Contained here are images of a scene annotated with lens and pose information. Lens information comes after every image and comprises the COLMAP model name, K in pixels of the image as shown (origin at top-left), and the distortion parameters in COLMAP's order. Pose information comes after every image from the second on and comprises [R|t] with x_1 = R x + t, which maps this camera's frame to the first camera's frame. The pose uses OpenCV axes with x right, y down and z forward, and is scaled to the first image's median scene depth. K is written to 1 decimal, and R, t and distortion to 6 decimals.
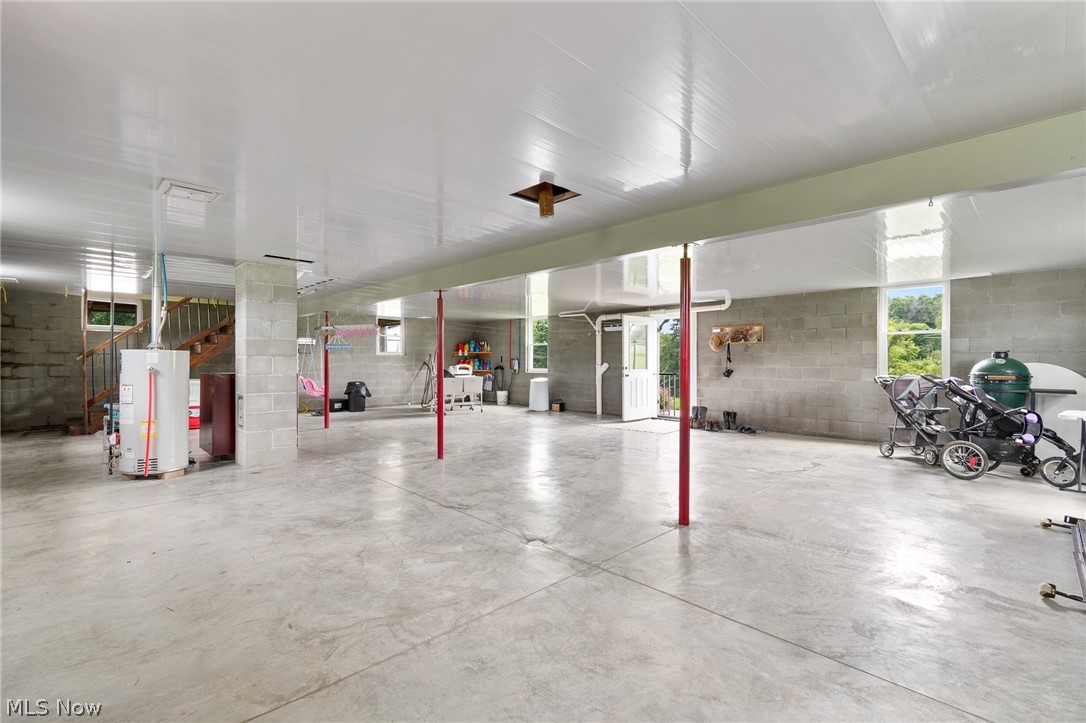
lens RADIAL K [[481.5, 0, 547.9], [0, 481.5, 361.7], [0, 0, 1]] dist [0.003170, -0.001093]
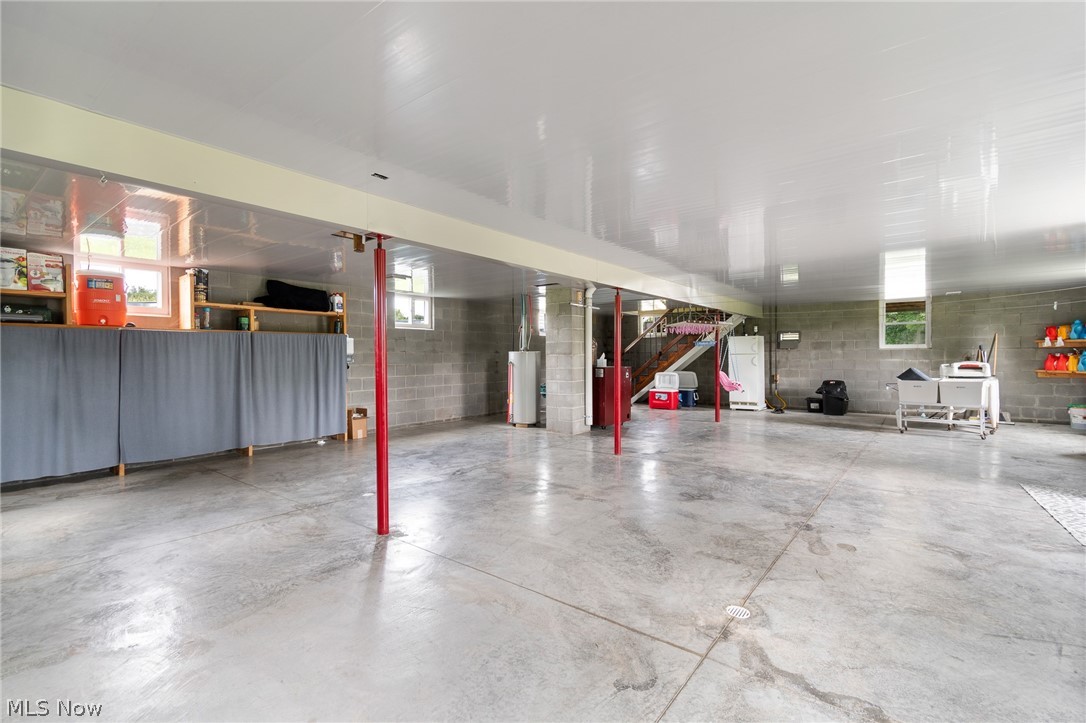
lens RADIAL K [[481.5, 0, 549.0], [0, 481.5, 359.2], [0, 0, 1]] dist [0.003170, -0.001093]
pose [[0.154202, 0.003557, -0.988033, 0.370434], [0.003573, 0.999985, 0.004157, -0.002219], [0.988033, -0.004171, 0.154187, 0.344551]]
